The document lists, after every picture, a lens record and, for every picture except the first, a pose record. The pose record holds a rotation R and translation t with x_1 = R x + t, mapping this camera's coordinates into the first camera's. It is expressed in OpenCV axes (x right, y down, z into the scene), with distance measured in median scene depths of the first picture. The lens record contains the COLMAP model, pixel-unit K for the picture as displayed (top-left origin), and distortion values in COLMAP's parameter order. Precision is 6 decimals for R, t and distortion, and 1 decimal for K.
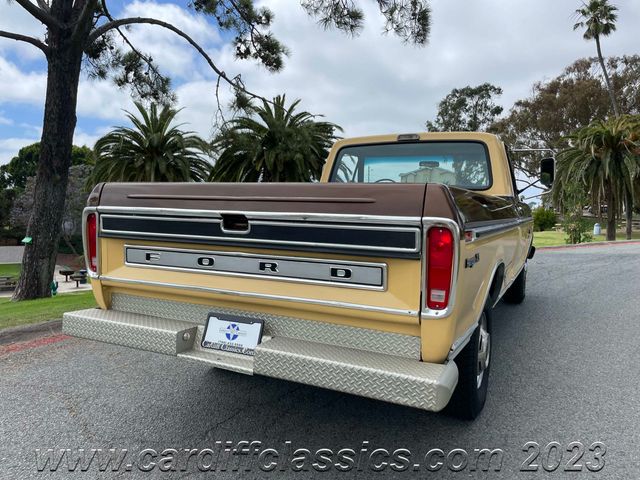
lens RADIAL K [[491.7, 0, 315.7], [0, 491.7, 232.4], [0, 0, 1]] dist [0.073910, -0.119804]
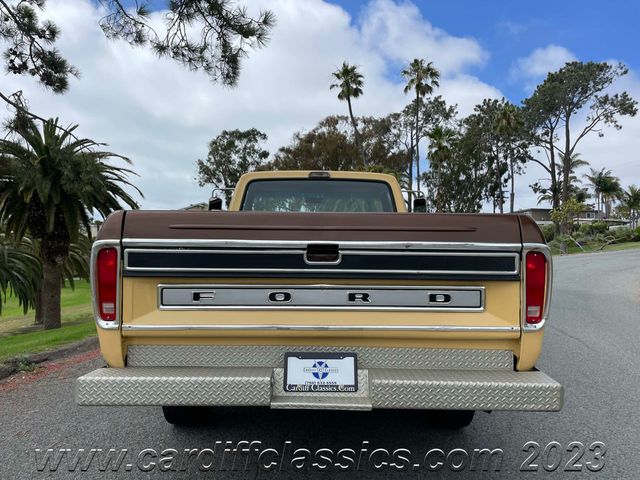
lens RADIAL K [[491.7, 0, 318.6], [0, 491.7, 236.1], [0, 0, 1]] dist [0.082869, -0.127667]
pose [[0.890708, -0.005065, 0.454547, -0.033537], [0.036060, 0.997574, -0.059546, 0.000186], [-0.453143, 0.069430, 0.888730, 0.008366]]
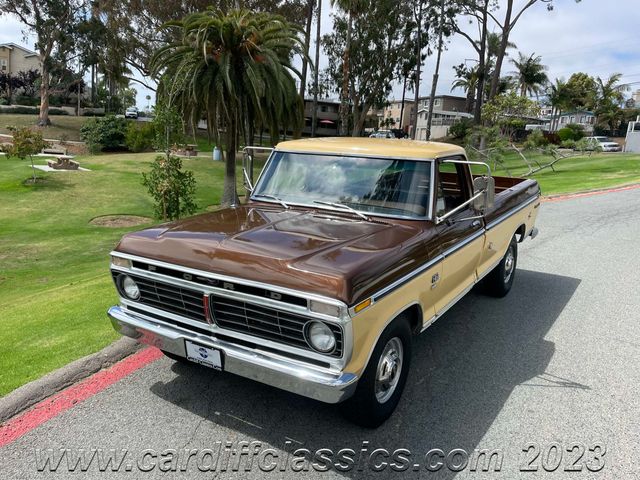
lens RADIAL K [[542.0, 0, 320.0], [0, 542.0, 240.0], [0, 0, 1]] dist [0.076590, -0.103238]
pose [[0.771957, -0.085170, 0.629944, 0.148416], [-0.035090, 0.983763, 0.176008, -0.037133], [-0.634706, -0.157975, 0.756434, 0.237688]]
